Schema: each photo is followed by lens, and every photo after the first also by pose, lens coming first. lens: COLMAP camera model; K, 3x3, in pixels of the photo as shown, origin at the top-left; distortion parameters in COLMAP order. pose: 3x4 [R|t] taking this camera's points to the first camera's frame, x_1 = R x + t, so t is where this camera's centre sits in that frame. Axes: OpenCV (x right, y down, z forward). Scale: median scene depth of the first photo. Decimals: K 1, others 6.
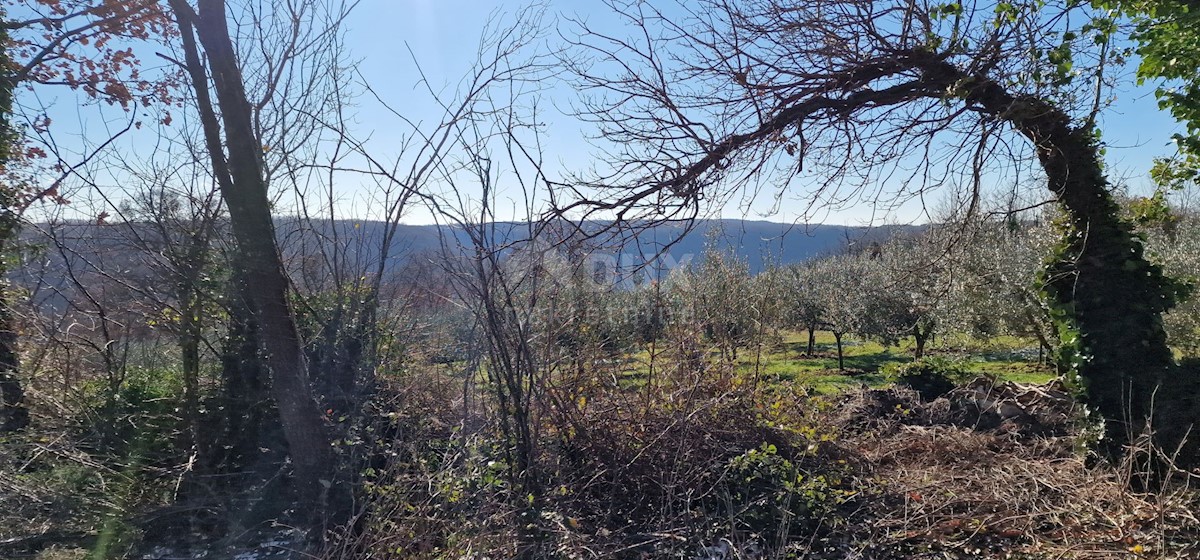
lens RADIAL K [[801.9, 0, 594.7], [0, 801.9, 273.9], [0, 0, 1]] dist [0.056326, -0.066536]
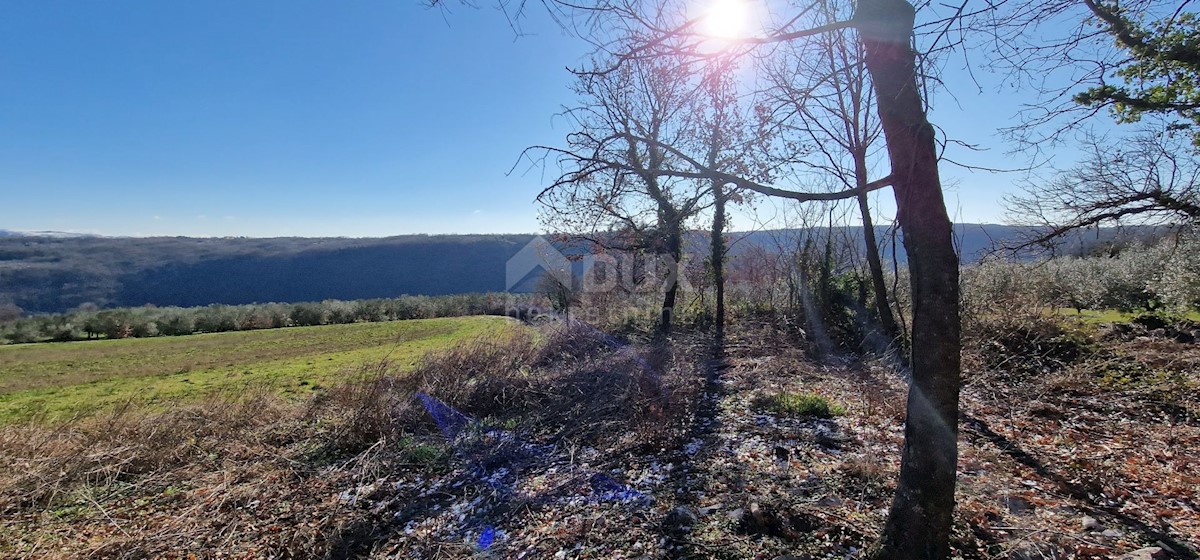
lens RADIAL K [[496.5, 0, 605.1], [0, 496.5, 281.7], [0, 0, 1]] dist [0.000244, -0.001467]
pose [[0.897087, 0.031934, -0.440699, -0.442026], [-0.014106, 0.998946, 0.043672, -0.015405], [0.441630, -0.032961, 0.896592, -1.148745]]
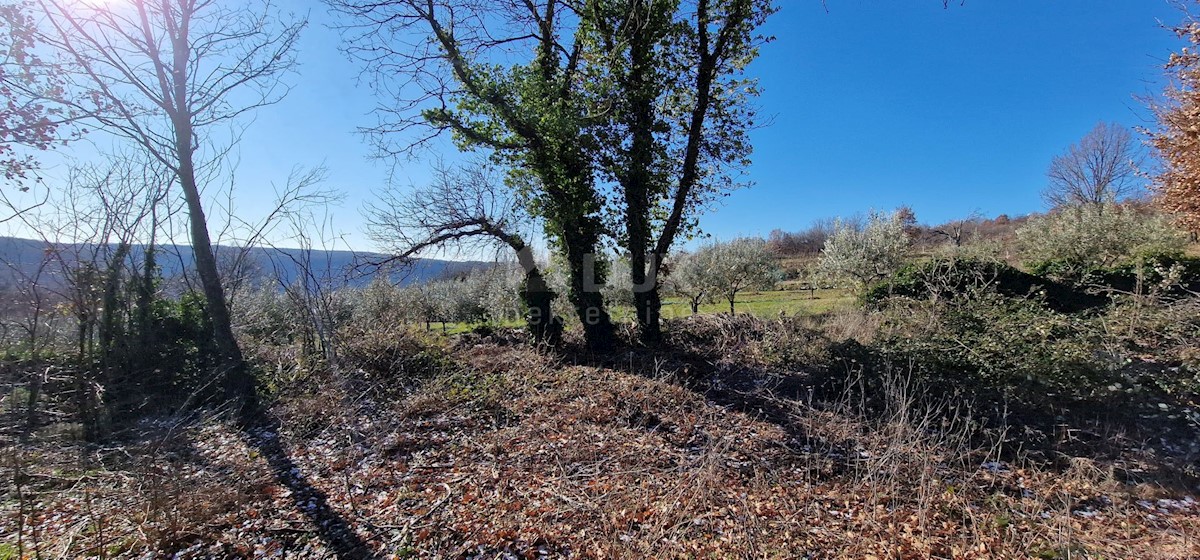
lens RADIAL K [[489.3, 0, 603.5], [0, 489.3, 282.7], [0, 0, 1]] dist [0.006824, -0.004583]
pose [[0.816645, 0.022854, 0.576688, -0.260114], [-0.013602, 0.999700, -0.020357, 0.005564], [-0.576981, 0.008780, 0.816711, -0.715610]]
